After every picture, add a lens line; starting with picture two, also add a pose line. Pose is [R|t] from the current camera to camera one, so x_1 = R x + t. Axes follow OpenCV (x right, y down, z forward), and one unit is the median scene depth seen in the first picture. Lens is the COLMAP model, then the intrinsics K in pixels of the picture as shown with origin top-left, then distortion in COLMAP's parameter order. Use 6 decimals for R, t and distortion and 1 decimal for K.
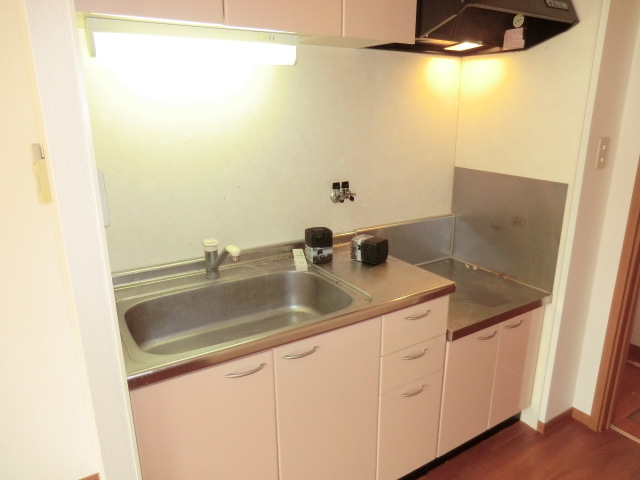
lens RADIAL K [[461.9, 0, 323.9], [0, 461.9, 237.2], [0, 0, 1]] dist [-0.036749, 0.003139]
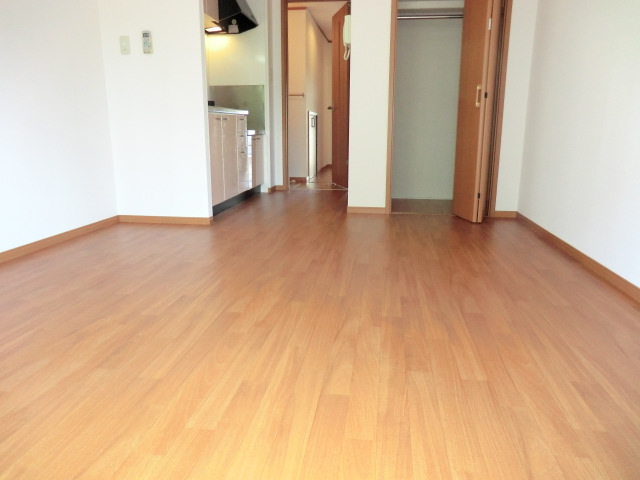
lens RADIAL K [[461.9, 0, 323.9], [0, 461.9, 237.2], [0, 0, 1]] dist [-0.036749, 0.003139]
pose [[0.633818, -0.172067, 0.754100, -1.320233], [0.208642, 0.976837, 0.047527, 0.647324], [-0.744810, 0.127214, 0.655037, -0.846446]]
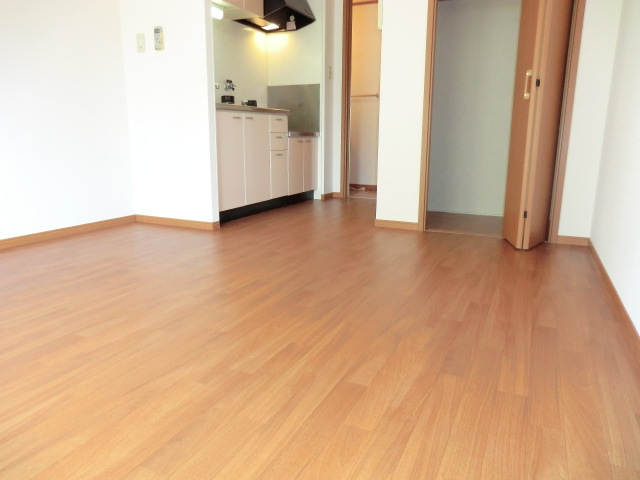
lens RADIAL K [[461.9, 0, 323.9], [0, 461.9, 237.2], [0, 0, 1]] dist [-0.036749, 0.003139]
pose [[0.836707, -0.107931, 0.536910, -0.815864], [0.141637, 0.989679, -0.021775, 0.710795], [-0.529019, 0.094266, 0.843358, -0.970576]]
